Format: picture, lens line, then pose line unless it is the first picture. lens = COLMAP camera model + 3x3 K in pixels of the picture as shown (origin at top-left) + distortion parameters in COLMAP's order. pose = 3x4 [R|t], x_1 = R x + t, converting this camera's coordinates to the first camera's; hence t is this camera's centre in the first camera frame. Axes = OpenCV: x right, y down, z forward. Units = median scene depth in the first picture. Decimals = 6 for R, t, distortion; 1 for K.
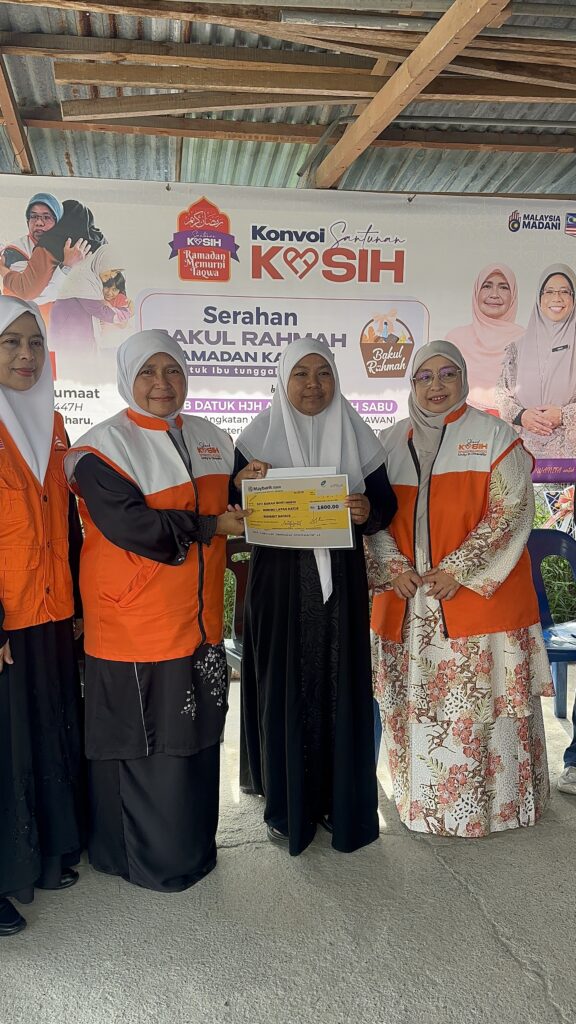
lens RADIAL K [[832.9, 0, 290.3], [0, 832.9, 517.7], [0, 0, 1]] dist [0.129577, -0.193767]
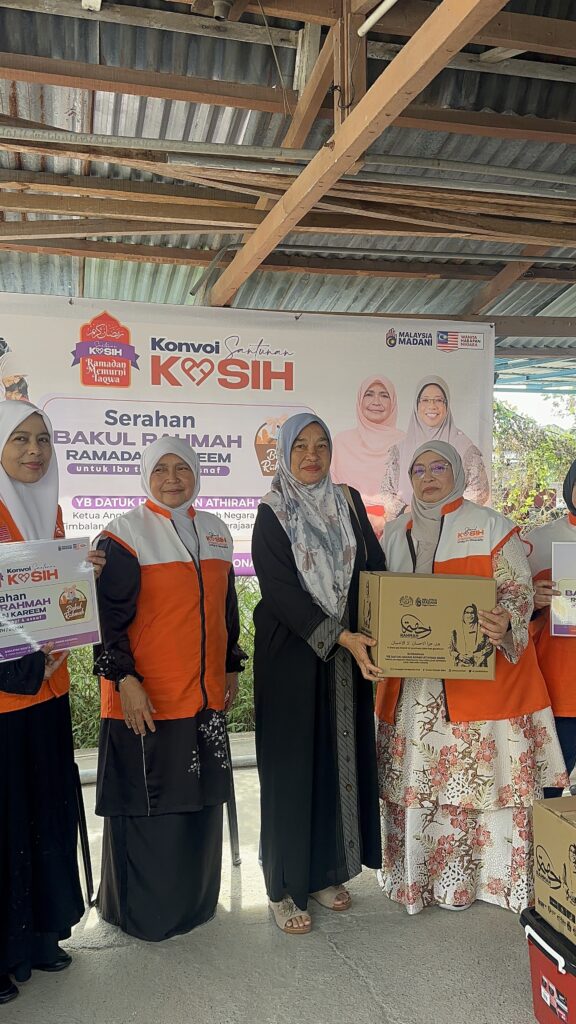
lens RADIAL K [[830.7, 0, 279.2], [0, 830.7, 512.4], [0, 0, 1]] dist [0.202949, -0.397394]
pose [[0.995973, -0.006685, 0.089408, 0.019897], [0.018289, 0.991396, -0.129612, 0.016790], [-0.087773, 0.130725, 0.987526, -0.042769]]
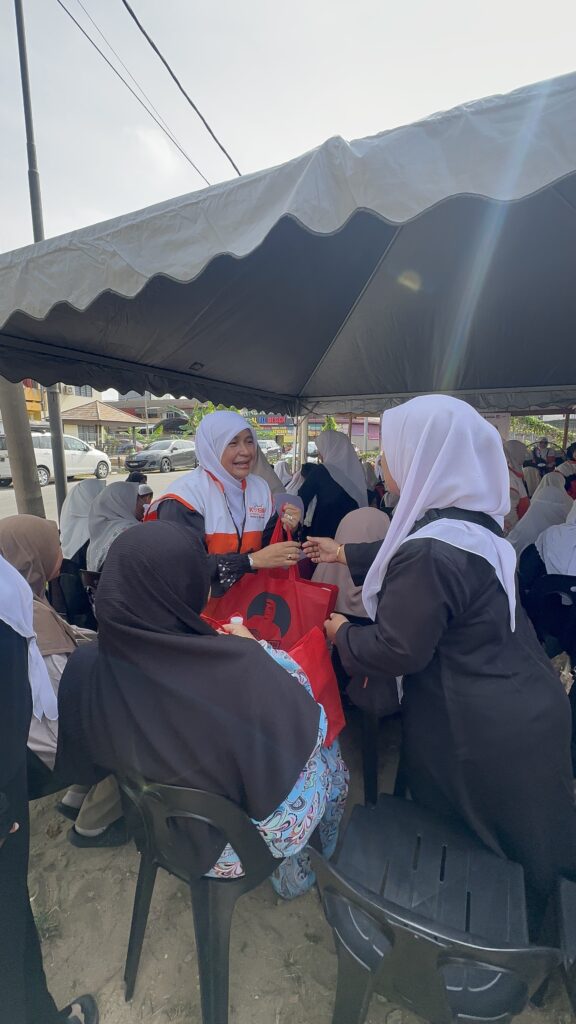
lens RADIAL K [[446.2, 0, 288.0], [0, 446.2, 512.0], [0, 0, 1]] dist [0.000606, -0.000416]
pose [[0.807649, 0.093198, -0.582252, 1.021686], [-0.096044, 0.995036, 0.026046, 0.320830], [0.581790, 0.034885, 0.812591, -2.155643]]
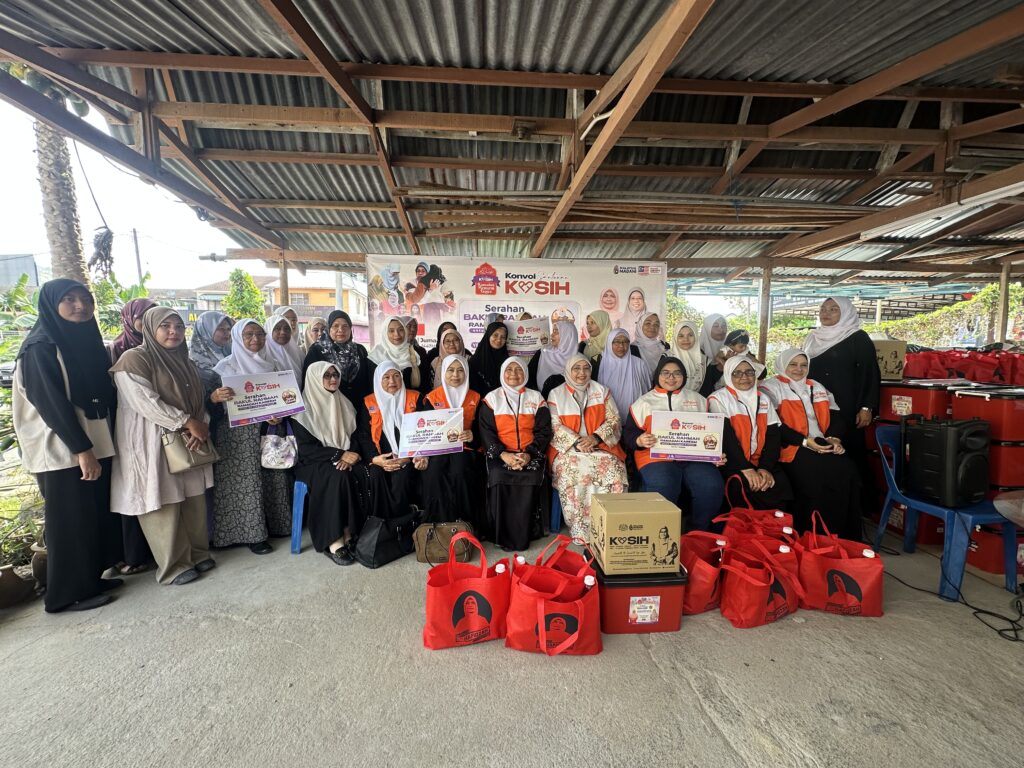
lens RADIAL K [[407.0, 0, 512.0], [0, 407.0, 384.0], [0, 0, 1]] dist [-0.001849, 0.000632]
pose [[0.995681, 0.008551, -0.092442, 0.085851], [-0.014661, 0.997737, -0.065623, 0.053091], [0.091672, 0.066695, 0.993553, -0.149149]]
